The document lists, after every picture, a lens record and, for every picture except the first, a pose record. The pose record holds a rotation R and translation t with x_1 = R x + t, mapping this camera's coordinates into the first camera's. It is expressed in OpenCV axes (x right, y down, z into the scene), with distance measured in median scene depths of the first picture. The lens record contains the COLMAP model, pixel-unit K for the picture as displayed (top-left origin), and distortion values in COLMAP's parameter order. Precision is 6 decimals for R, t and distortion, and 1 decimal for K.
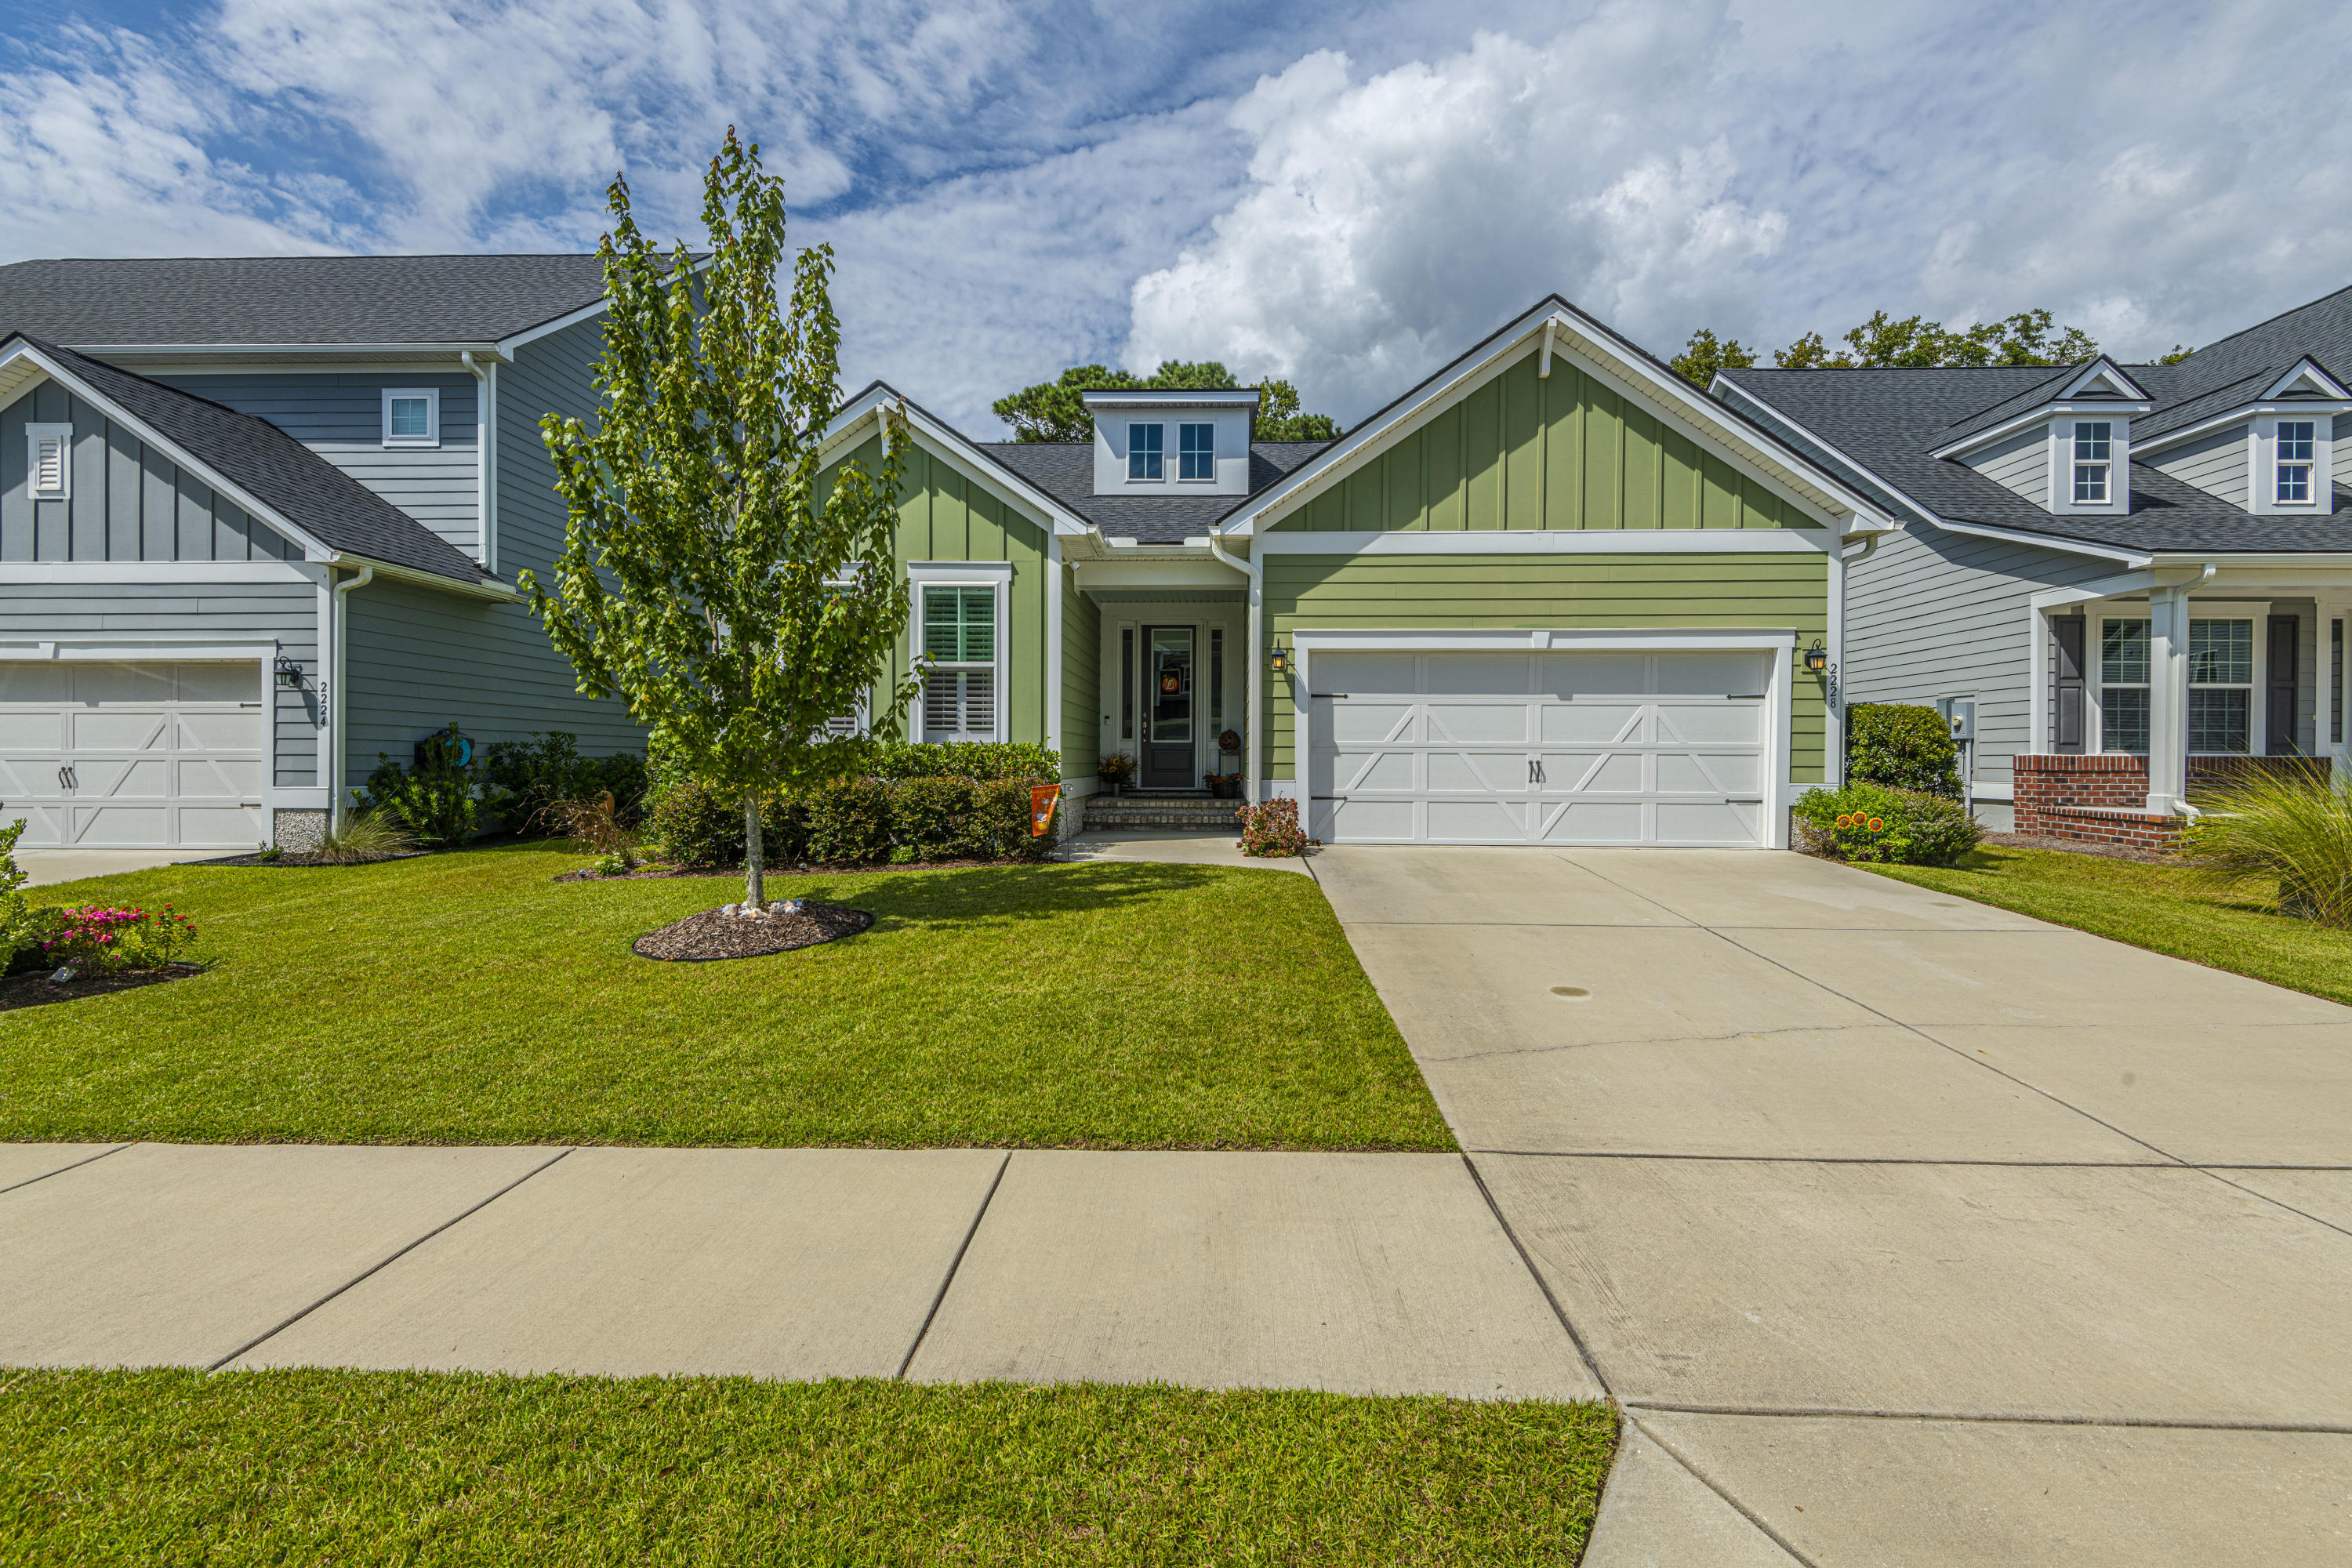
lens RADIAL K [[1571.5, 0, 1110.2], [0, 1571.5, 782.8], [0, 0, 1]] dist [0.063797, -0.074247]
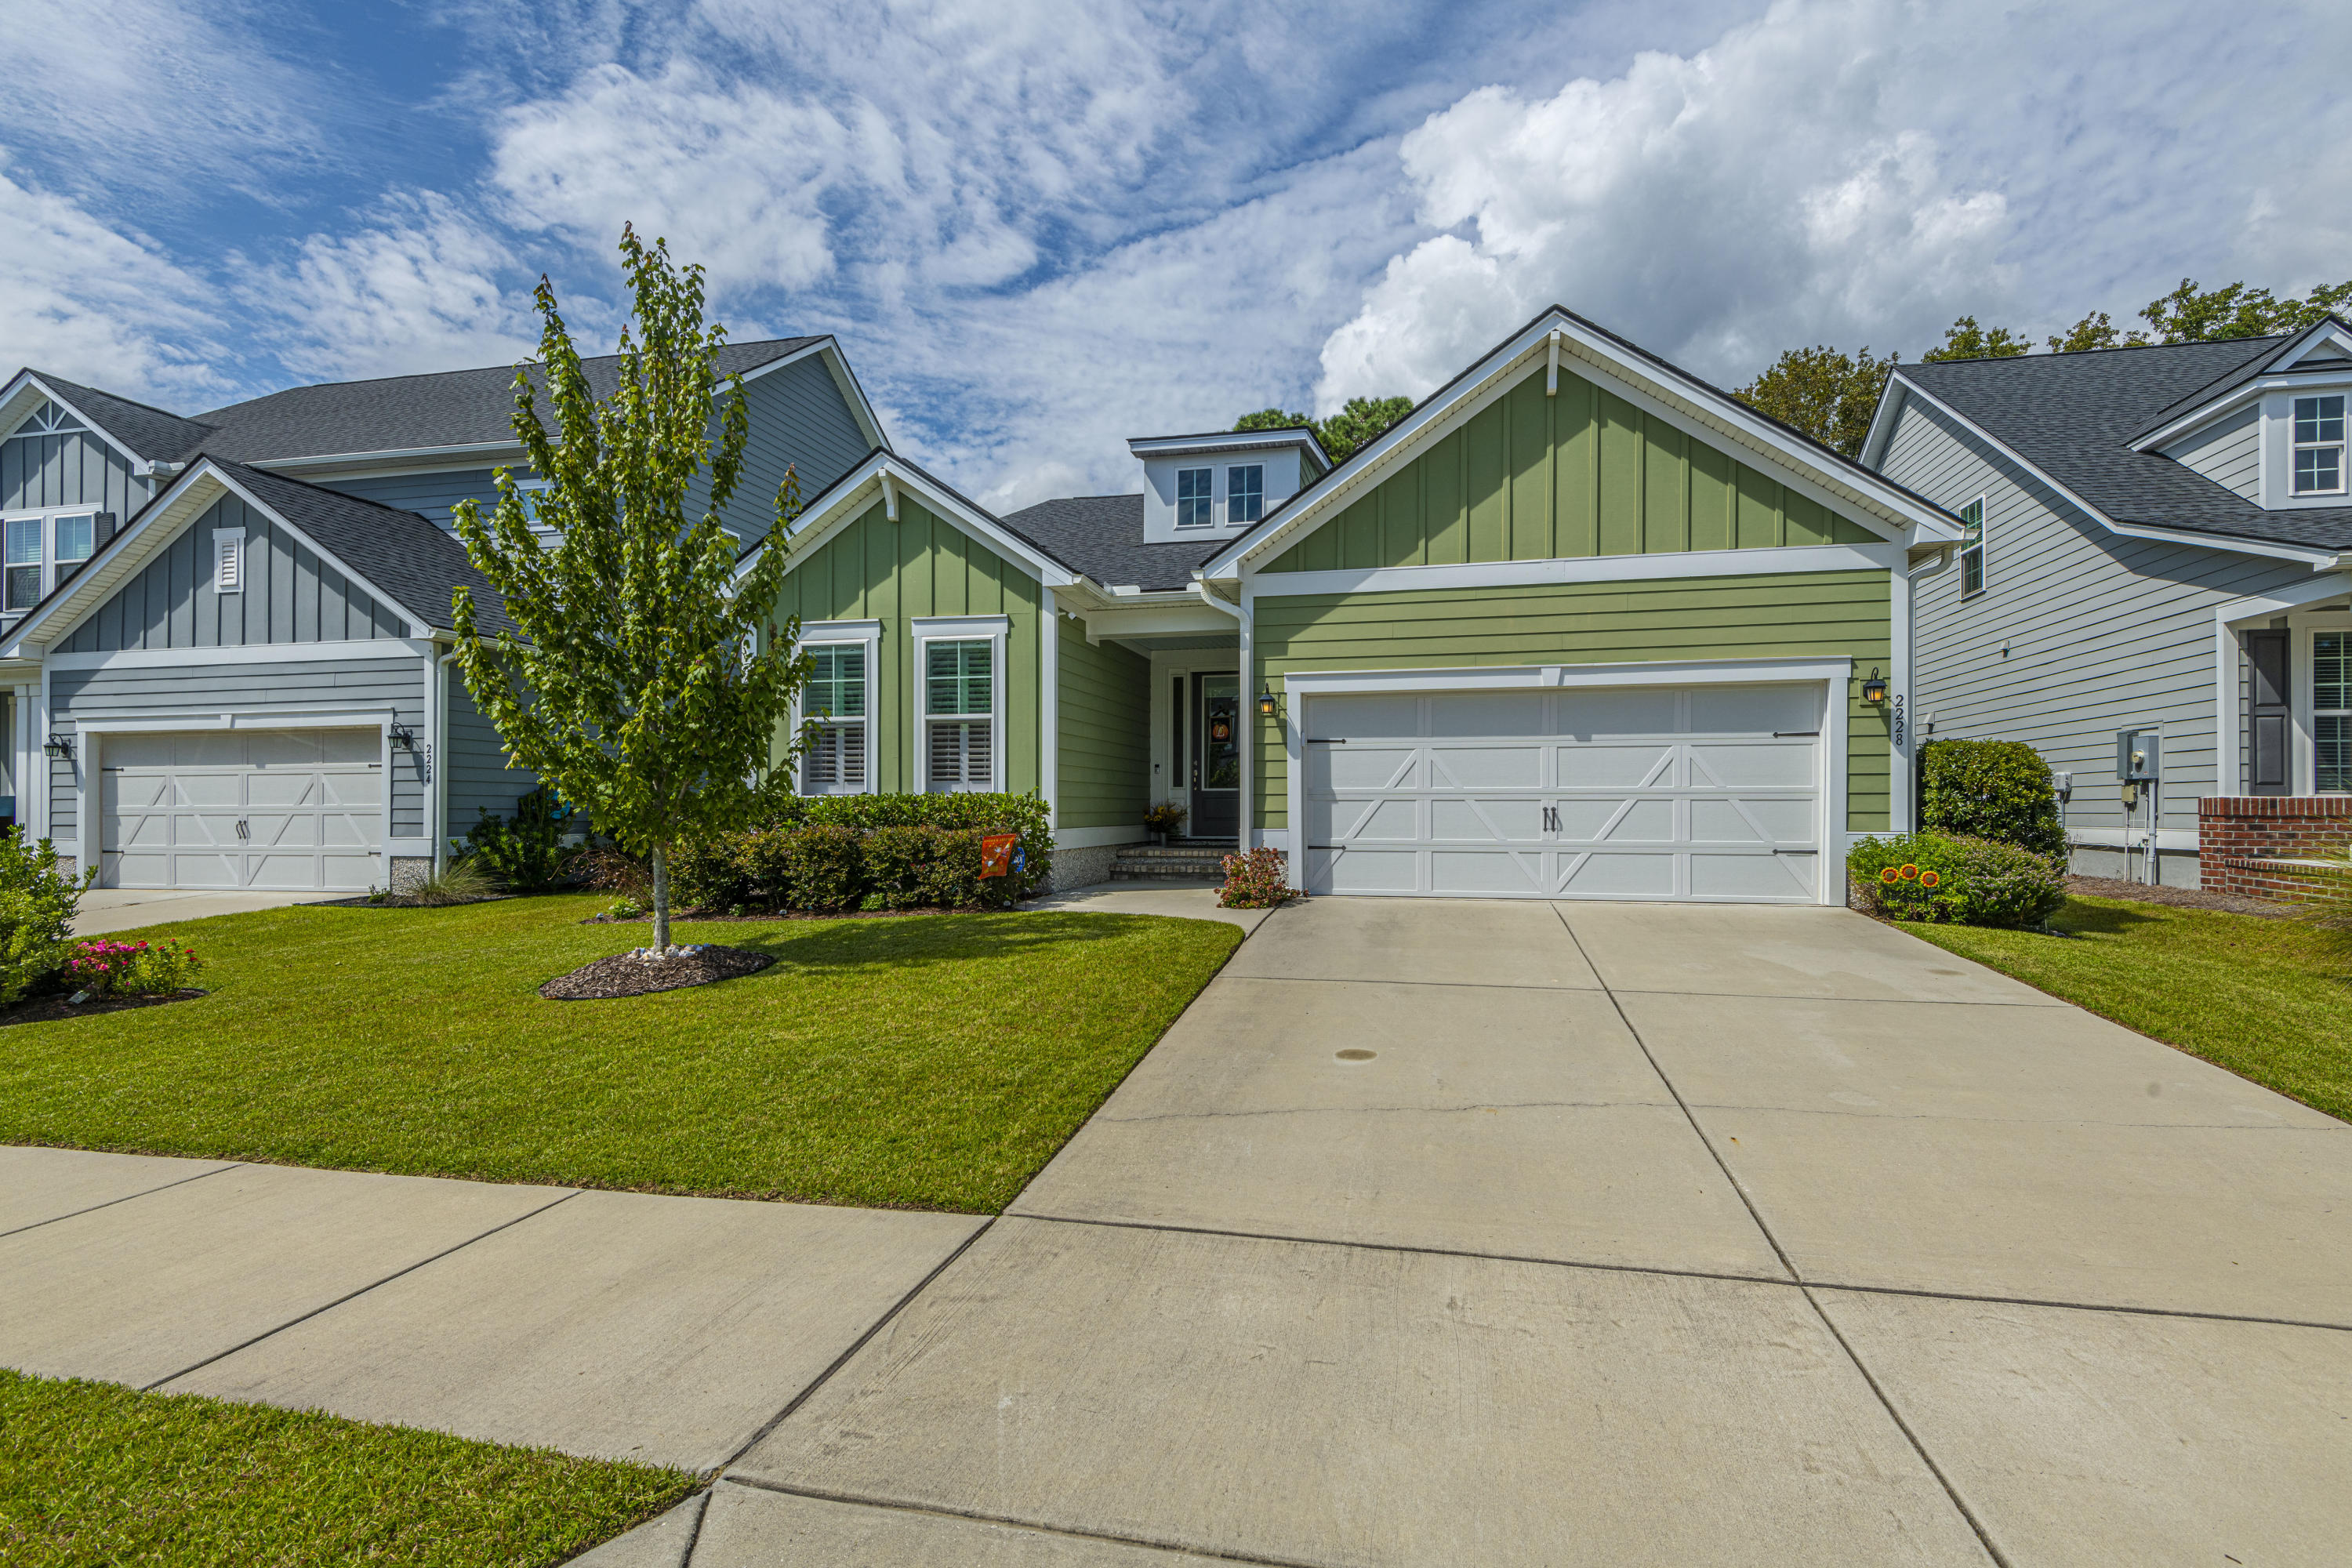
lens RADIAL K [[1561.9, 0, 1042.7], [0, 1561.9, 808.1], [0, 0, 1]] dist [0.056890, -0.051206]
pose [[0.965608, -0.005790, -0.259938, 0.222198], [0.001856, 0.999880, -0.015379, -0.000051], [0.259995, 0.014368, 0.965503, 0.034574]]
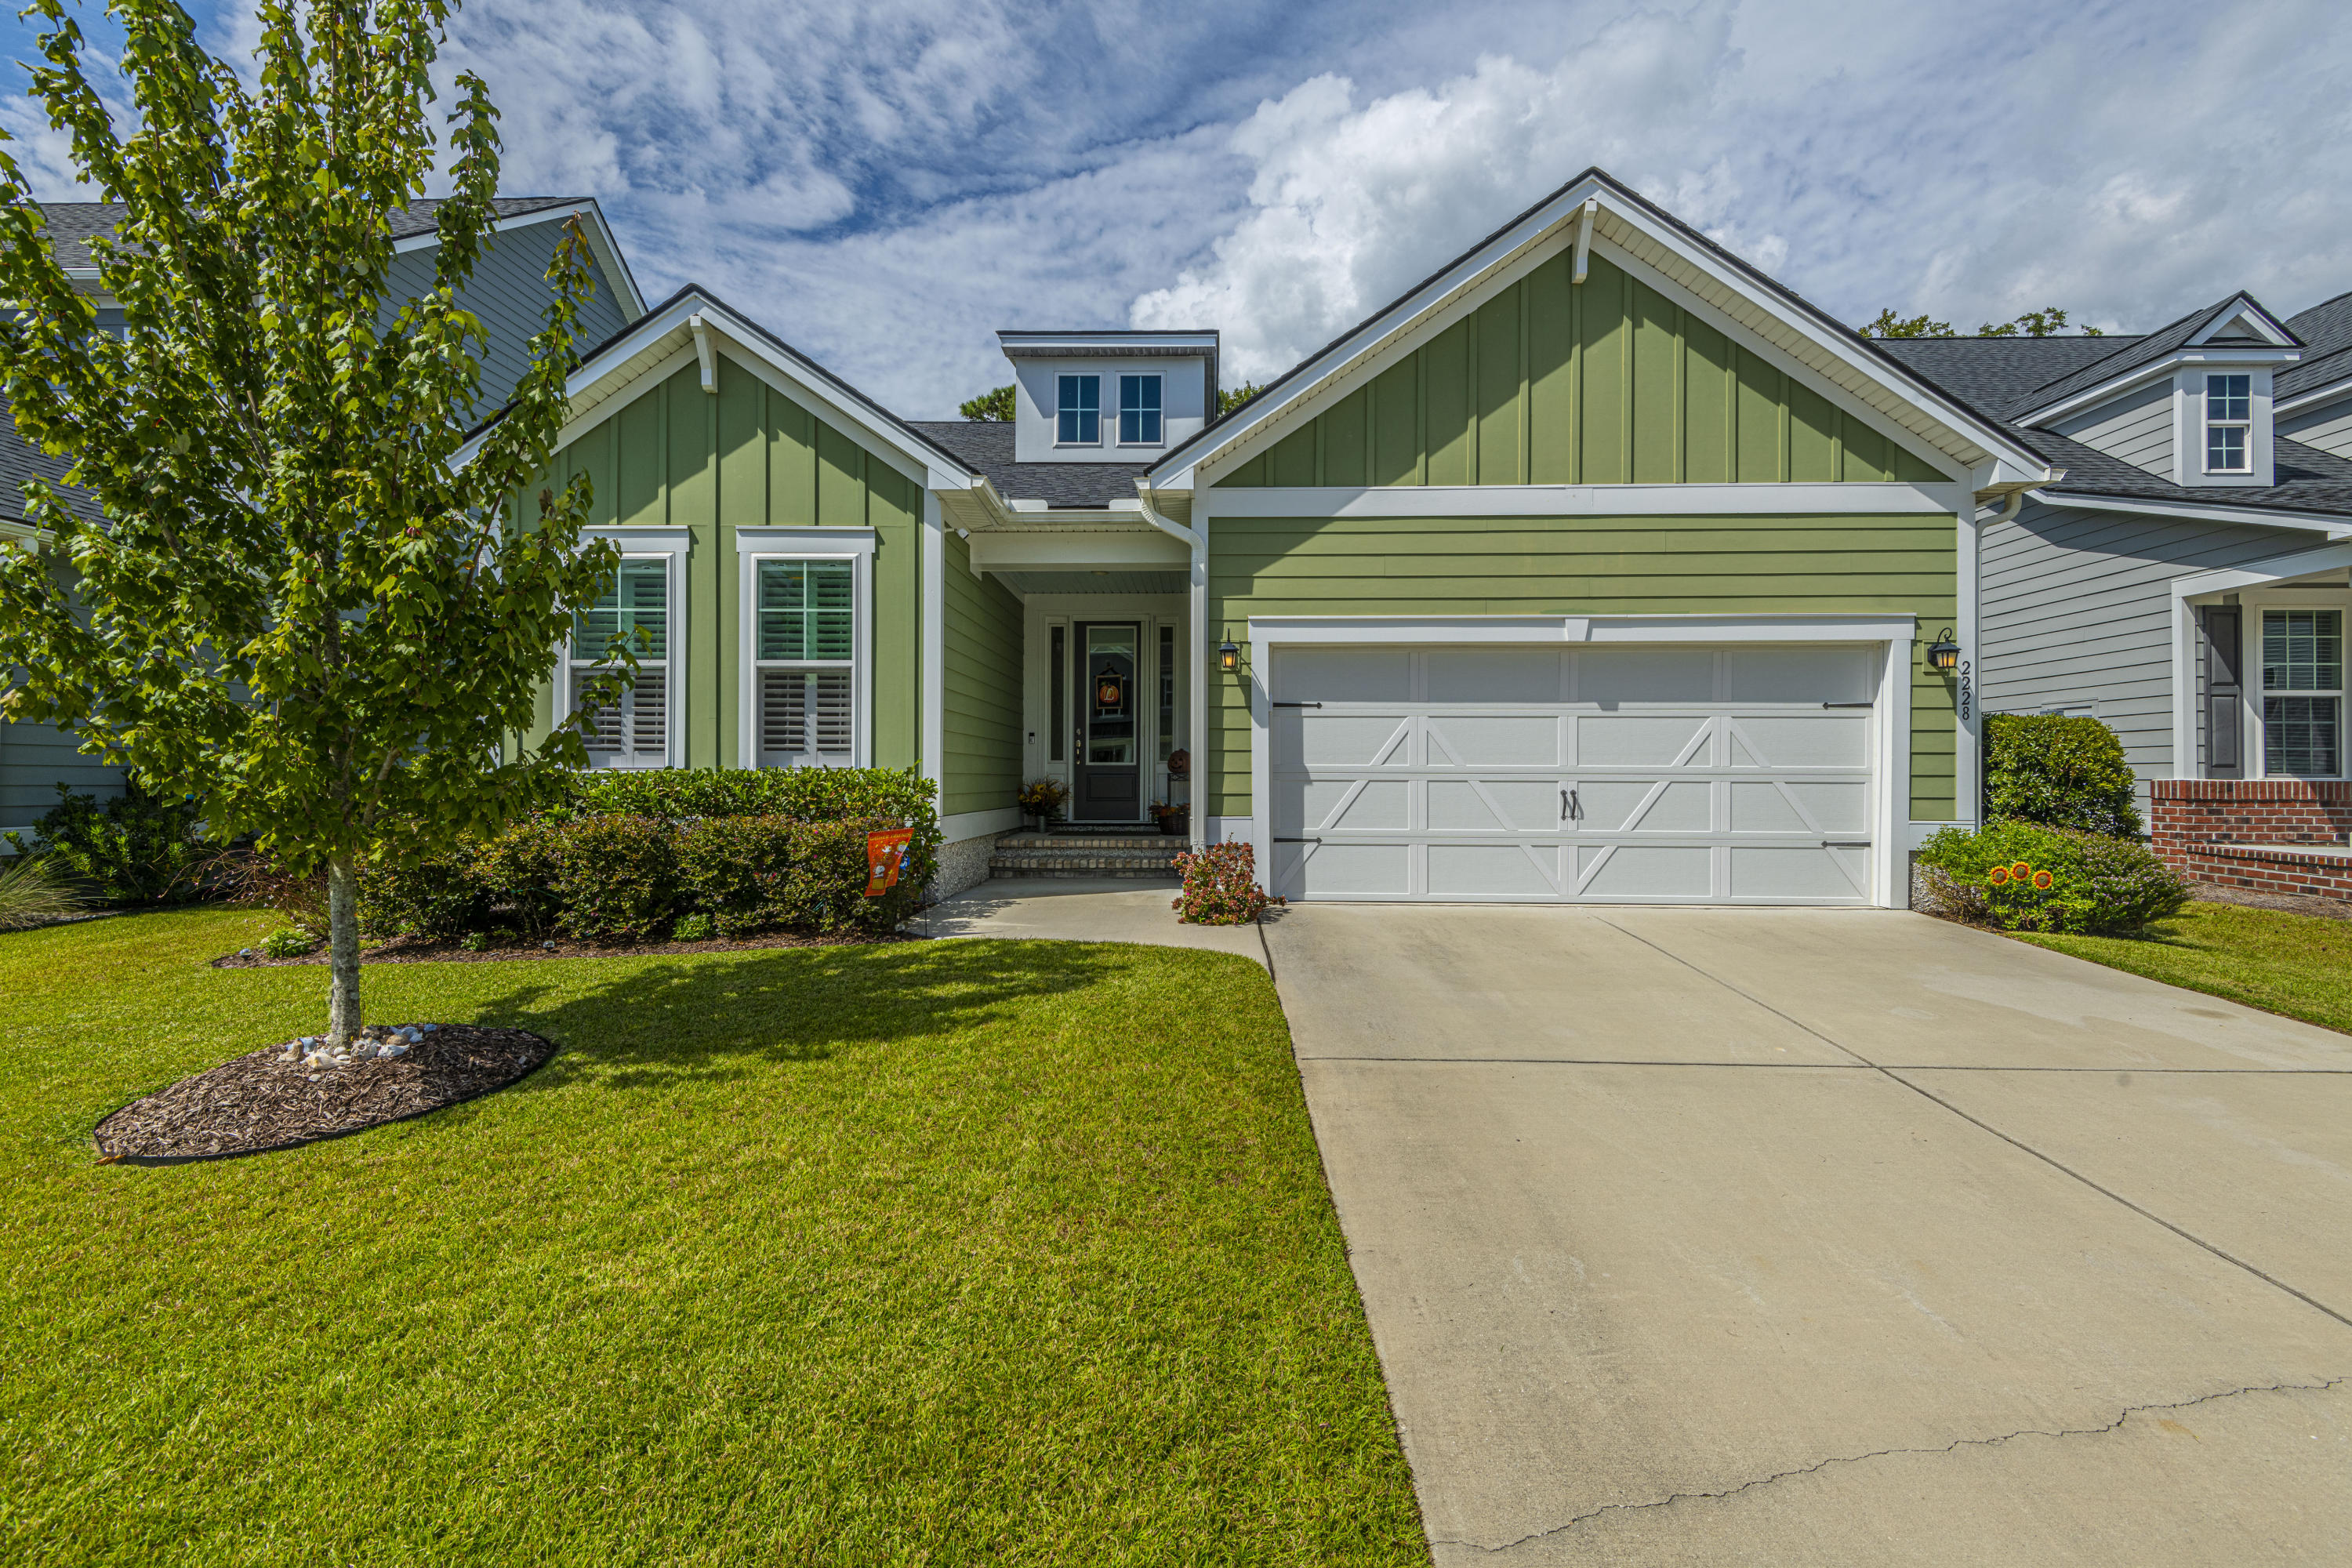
lens RADIAL K [[1390.8, 0, 1151.4], [0, 1390.8, 772.5], [0, 0, 1]] dist [0.043691, -0.043078]
pose [[0.999930, -0.001898, 0.011665, 0.061841], [0.002084, 0.999871, -0.015953, -0.012436], [-0.011633, 0.015976, 0.999805, 0.336293]]
